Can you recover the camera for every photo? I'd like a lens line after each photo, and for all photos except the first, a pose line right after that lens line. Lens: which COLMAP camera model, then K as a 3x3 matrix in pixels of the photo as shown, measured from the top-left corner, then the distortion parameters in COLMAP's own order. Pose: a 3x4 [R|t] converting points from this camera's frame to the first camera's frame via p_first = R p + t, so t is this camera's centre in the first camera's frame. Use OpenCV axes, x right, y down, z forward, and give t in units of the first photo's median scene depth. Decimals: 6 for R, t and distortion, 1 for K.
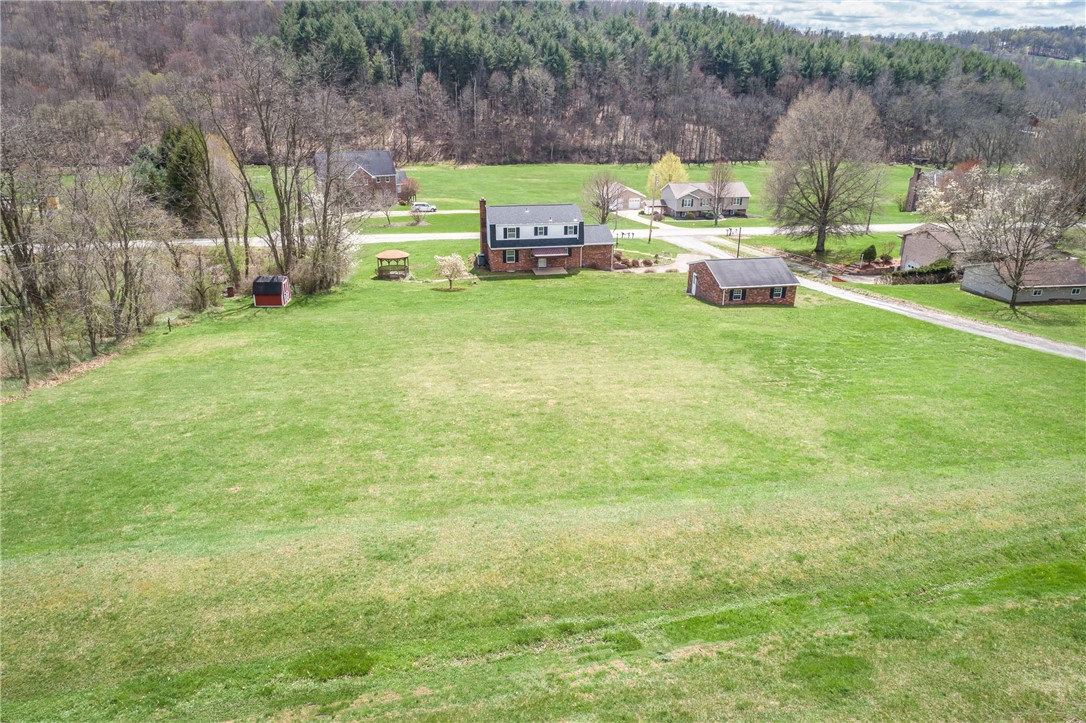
lens RADIAL K [[742.3, 0, 543.0], [0, 742.3, 361.5], [0, 0, 1]] dist [-0.005594, -0.000593]
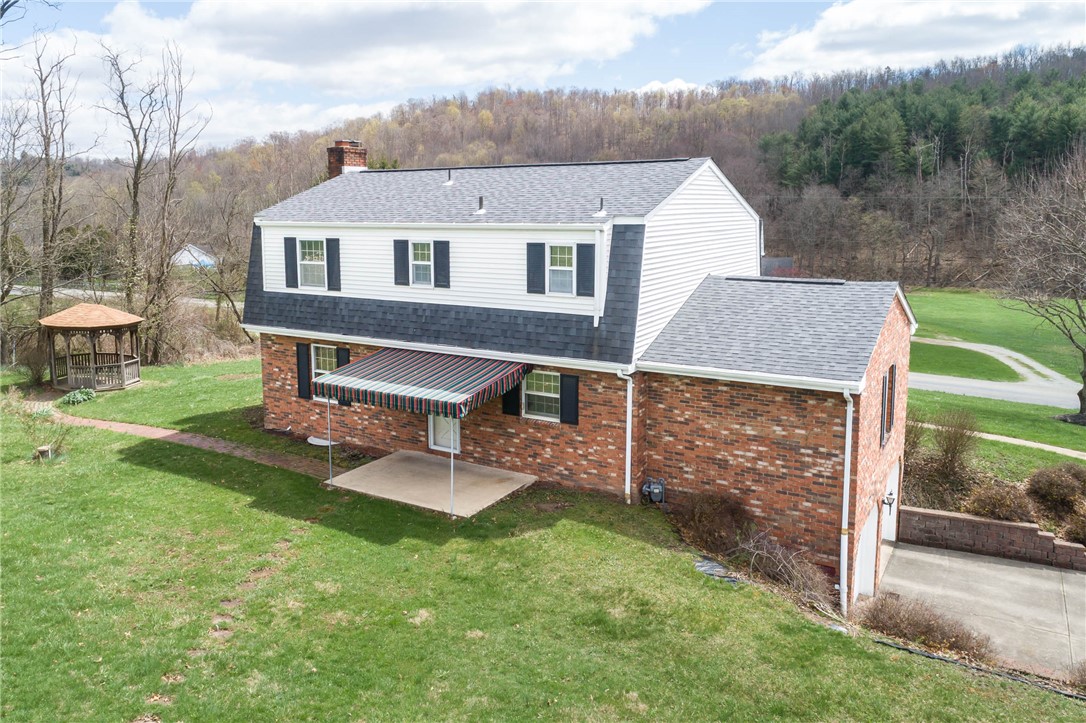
lens RADIAL K [[811.9, 0, 510.2], [0, 811.9, 315.4], [0, 0, 1]] dist [-0.002312, -0.001155]
pose [[0.721074, 0.077285, -0.688534, 0.158614], [-0.250238, 0.955731, -0.154787, -0.135228], [0.646091, 0.283911, 0.708492, 0.865014]]
